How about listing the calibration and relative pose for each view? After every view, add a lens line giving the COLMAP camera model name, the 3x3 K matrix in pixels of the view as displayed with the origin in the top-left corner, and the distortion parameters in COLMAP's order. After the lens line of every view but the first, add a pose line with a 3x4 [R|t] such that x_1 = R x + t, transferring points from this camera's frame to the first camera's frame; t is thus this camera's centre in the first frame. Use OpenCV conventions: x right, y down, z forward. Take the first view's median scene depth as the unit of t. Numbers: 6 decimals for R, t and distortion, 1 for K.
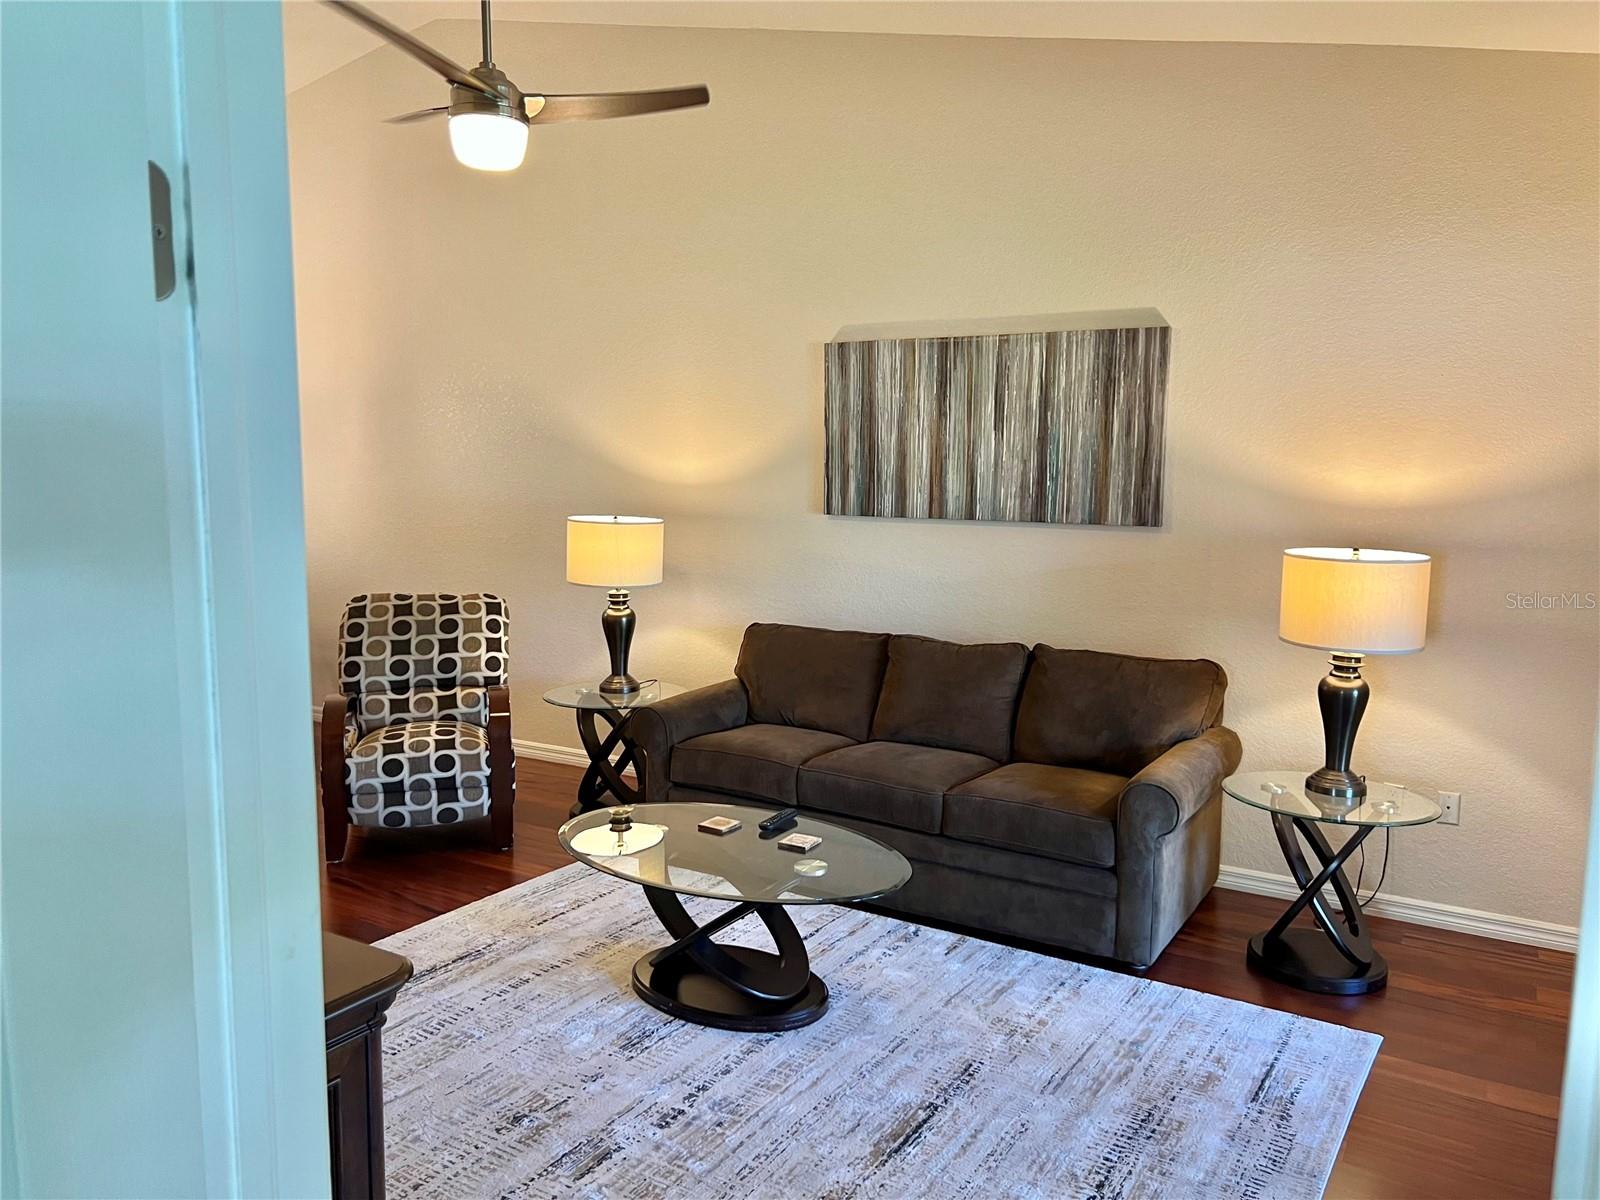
lens RADIAL K [[1205.3, 0, 801.0], [0, 1205.3, 592.4], [0, 0, 1]] dist [0.067216, -0.081910]
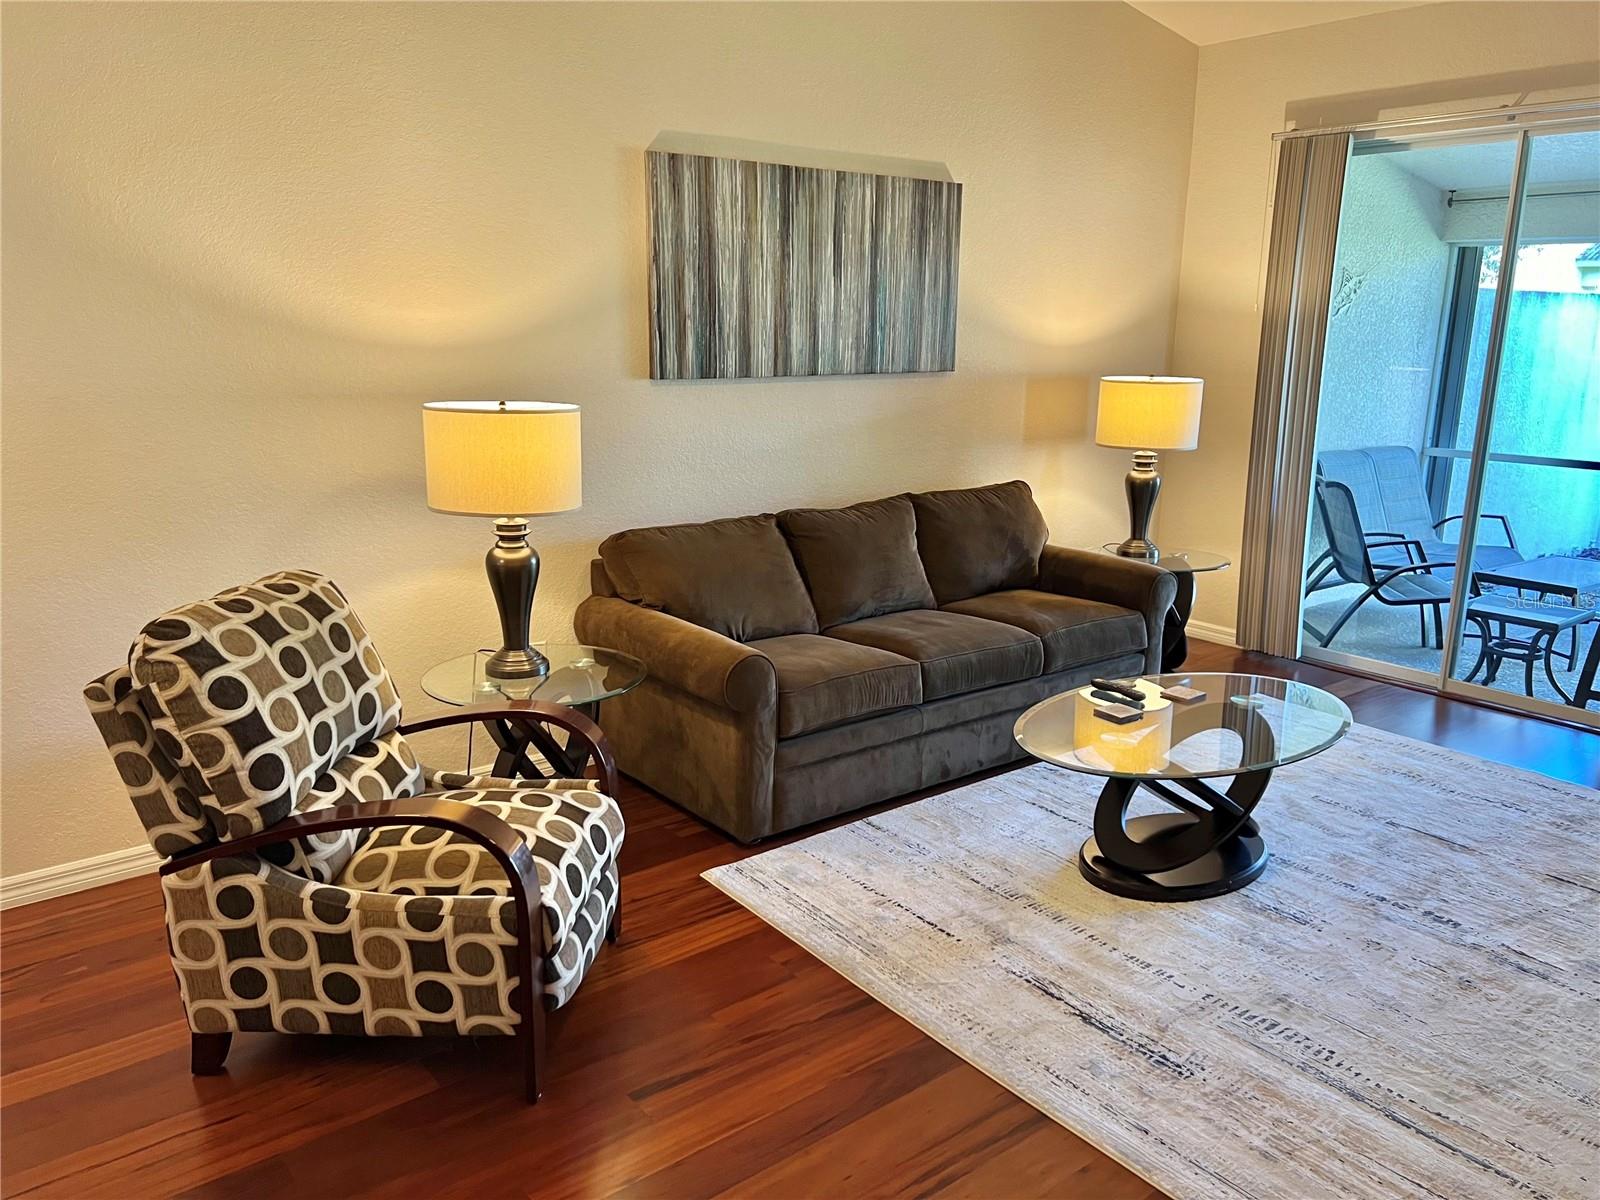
lens RADIAL K [[1205.3, 0, 801.3], [0, 1205.3, 595.4], [0, 0, 1]] dist [0.067216, -0.081910]
pose [[0.340736, -0.206990, 0.917090, -0.733224], [0.112334, 0.977438, 0.178874, -0.061013], [-0.933424, 0.042072, 0.356300, 0.676573]]
